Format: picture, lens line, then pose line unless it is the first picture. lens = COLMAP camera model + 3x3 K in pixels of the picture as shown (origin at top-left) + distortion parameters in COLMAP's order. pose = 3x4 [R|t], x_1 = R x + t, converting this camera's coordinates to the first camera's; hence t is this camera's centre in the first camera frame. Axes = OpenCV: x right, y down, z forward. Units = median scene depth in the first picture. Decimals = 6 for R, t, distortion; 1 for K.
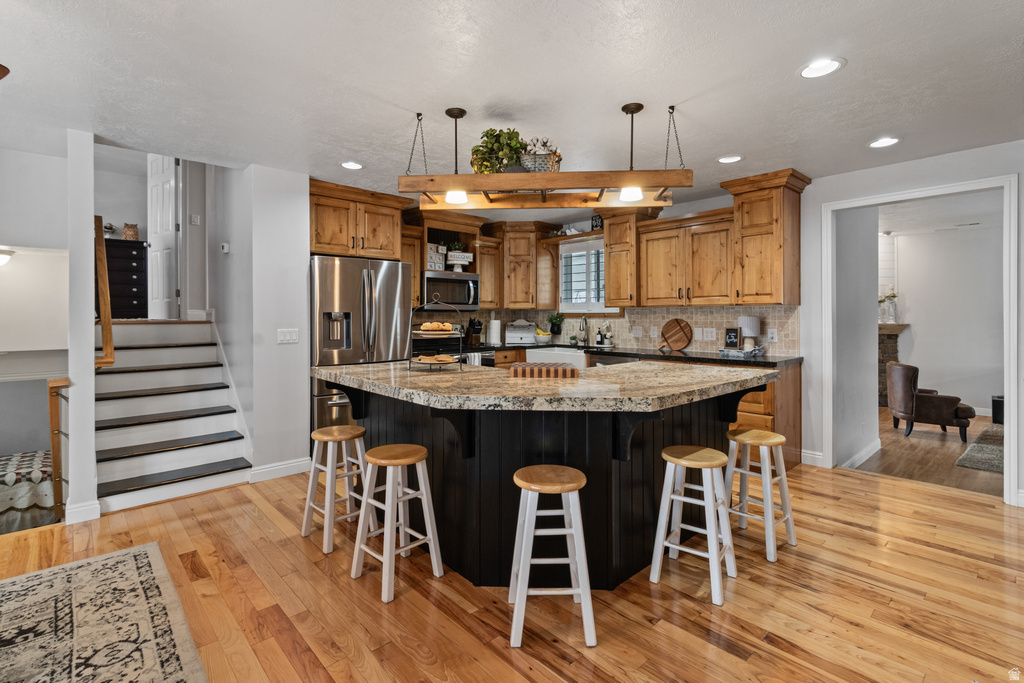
lens RADIAL K [[483.2, 0, 509.9], [0, 483.2, 317.0], [0, 0, 1]] dist [0.002292, 0.000380]
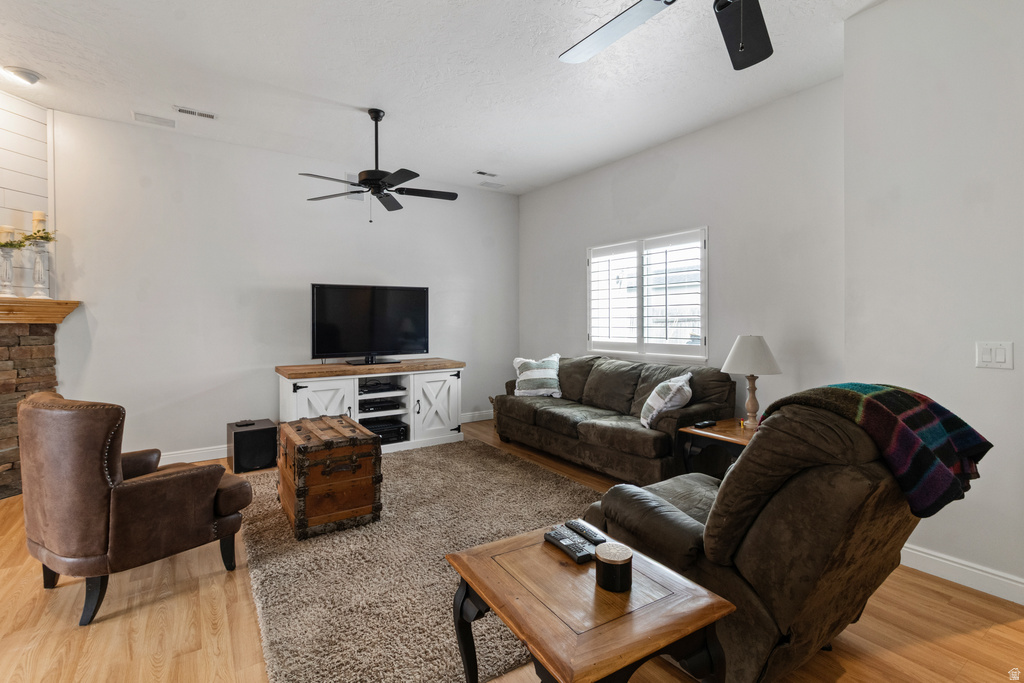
lens RADIAL K [[480.0, 0, 510.9], [0, 480.0, 325.3], [0, 0, 1]] dist [0.001607, 0.000612]
pose [[0.136153, -0.004568, 0.990677, 0.419144], [0.003108, 0.999986, 0.004184, 0.037134], [-0.990683, 0.002510, 0.136165, 0.523589]]
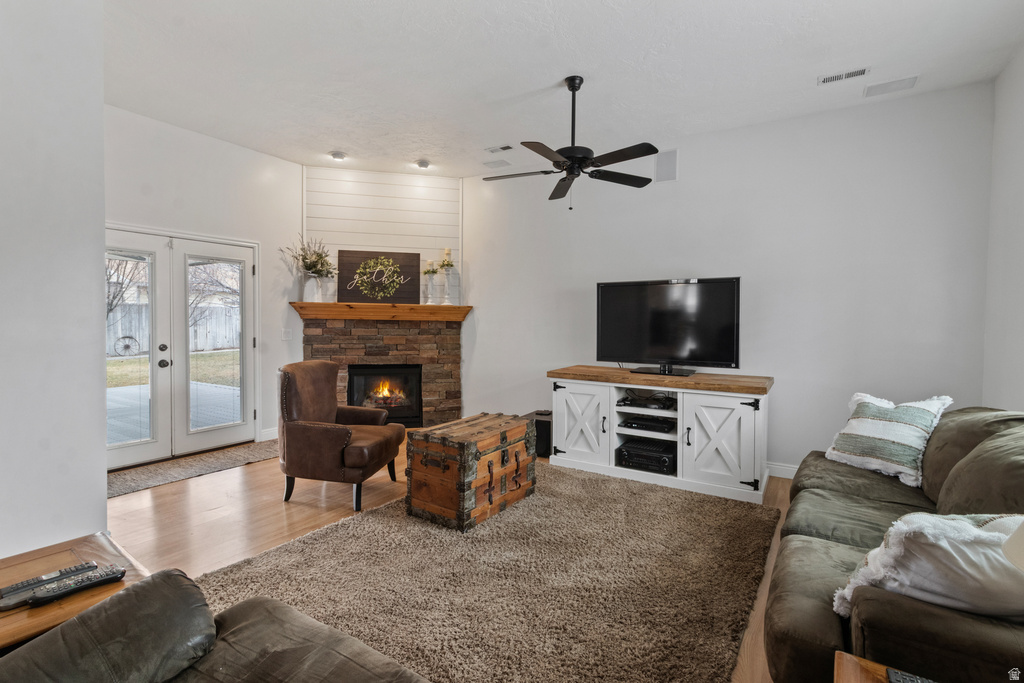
lens RADIAL K [[472.8, 0, 514.2], [0, 472.8, 335.8], [0, 0, 1]] dist [-0.001505, 0.000121]
pose [[0.964757, 0.008239, 0.263012, 0.713362], [-0.016833, 0.999395, 0.030439, 0.035092], [-0.262603, -0.033794, 0.964312, 0.339309]]
